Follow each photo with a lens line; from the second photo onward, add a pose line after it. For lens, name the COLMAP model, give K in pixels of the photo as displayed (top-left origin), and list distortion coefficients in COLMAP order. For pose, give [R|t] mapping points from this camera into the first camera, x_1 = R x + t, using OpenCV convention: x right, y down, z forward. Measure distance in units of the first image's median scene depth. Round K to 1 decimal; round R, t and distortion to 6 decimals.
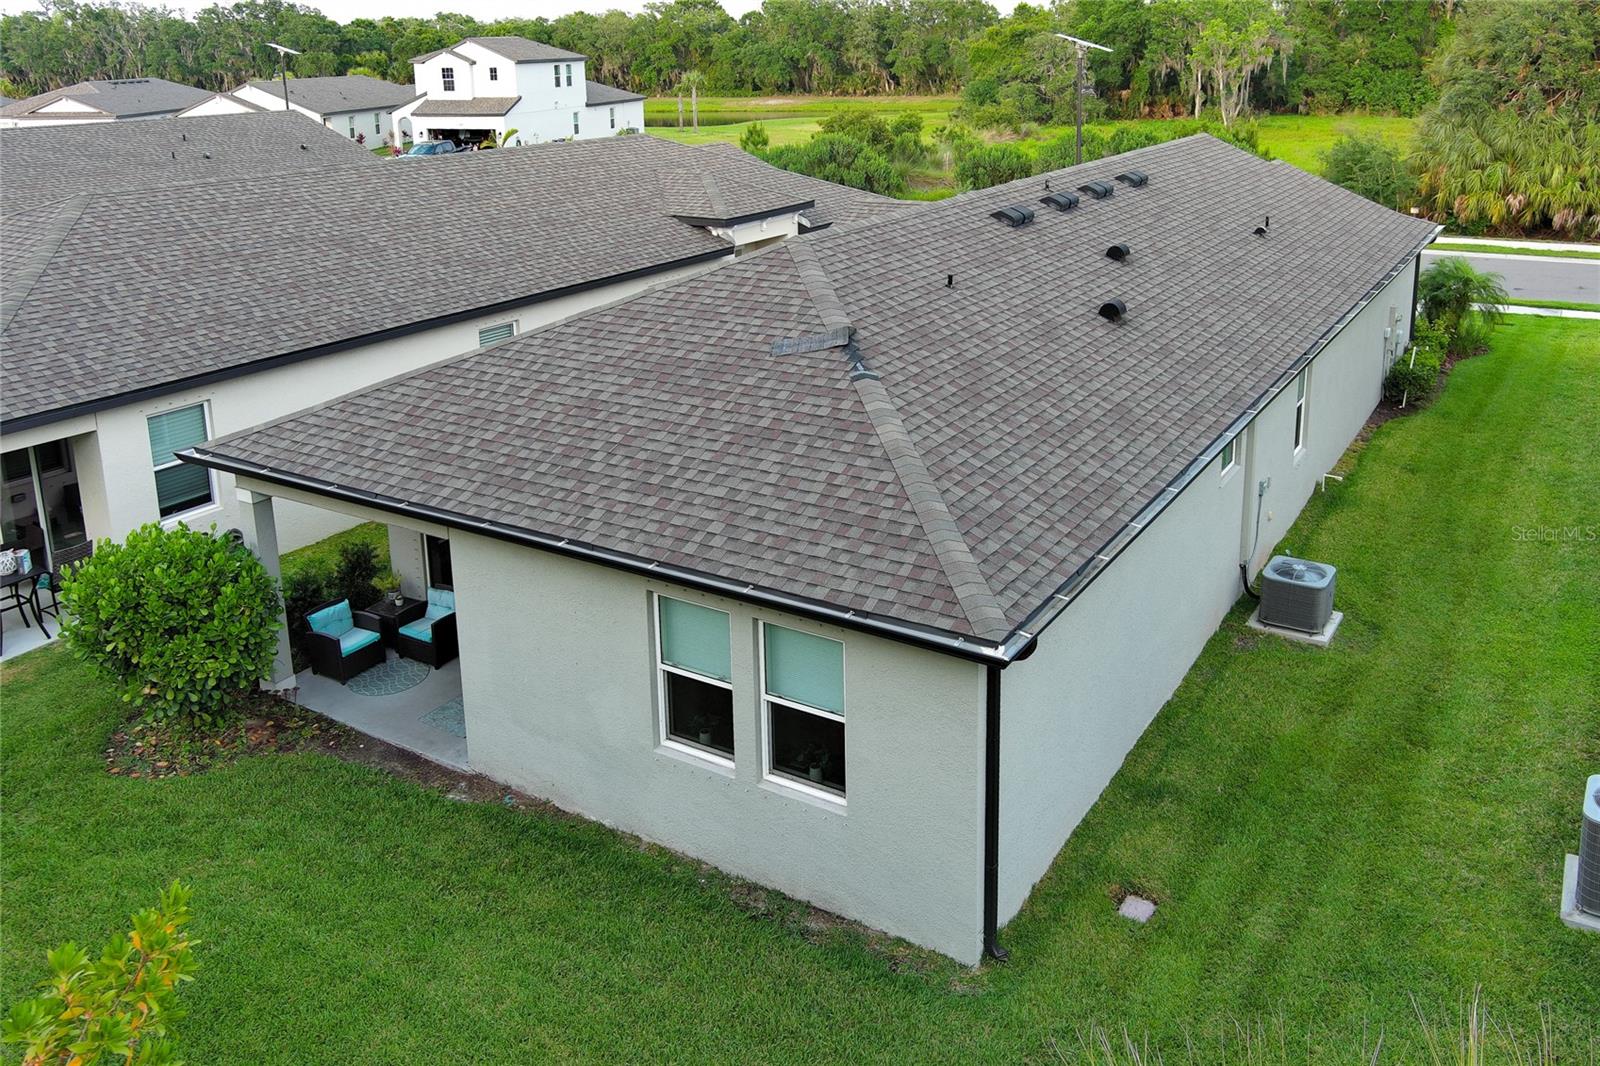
lens RADIAL K [[1300.2, 0, 816.1], [0, 1300.2, 405.9], [0, 0, 1]] dist [0.027368, -0.009149]
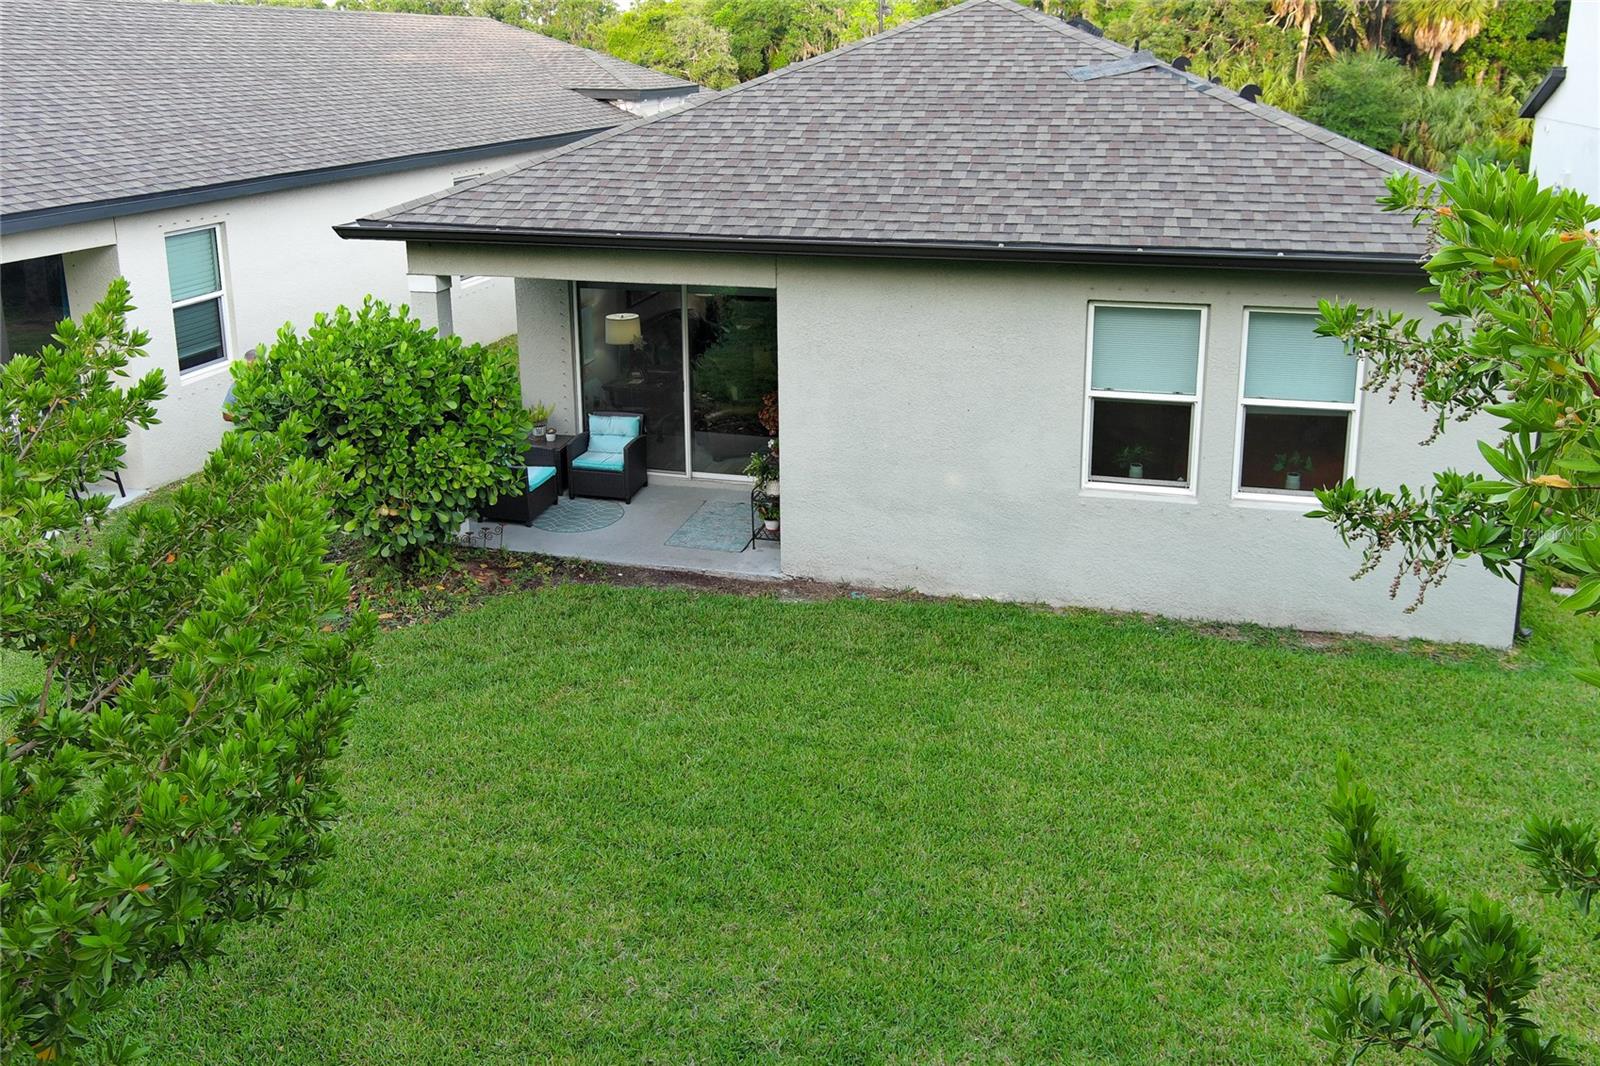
lens RADIAL K [[1300.2, 0, 781.2], [0, 1300.2, 431.1], [0, 0, 1]] dist [0.027368, -0.009149]
pose [[0.948830, -0.069622, 0.308017, -0.520658], [0.071370, 0.997434, 0.005599, 0.182532], [-0.307617, 0.016671, 0.951364, 0.206749]]
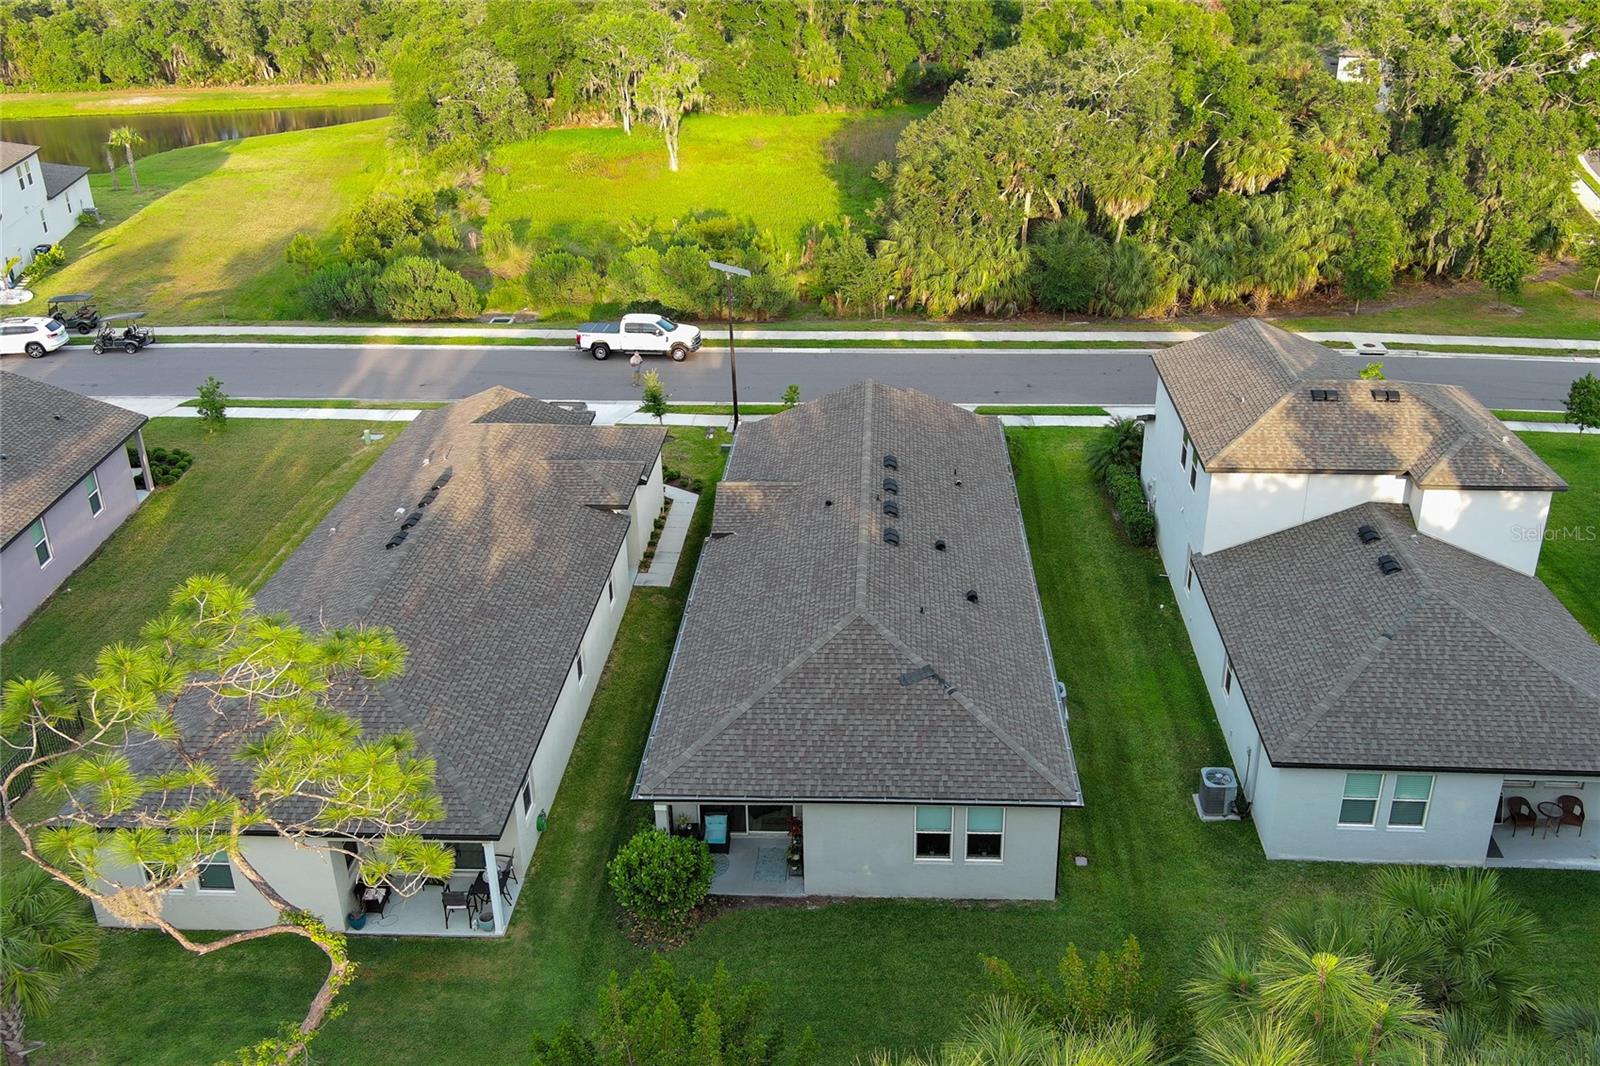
lens RADIAL K [[1466.6, 0, 803.8], [0, 1466.6, 539.7], [0, 0, 1]] dist [0.020719, 0.001087]
pose [[0.862800, -0.217206, 0.456506, -1.290828], [0.123900, 0.966309, 0.225599, -0.880223], [-0.490128, -0.138086, 0.860643, -1.081930]]
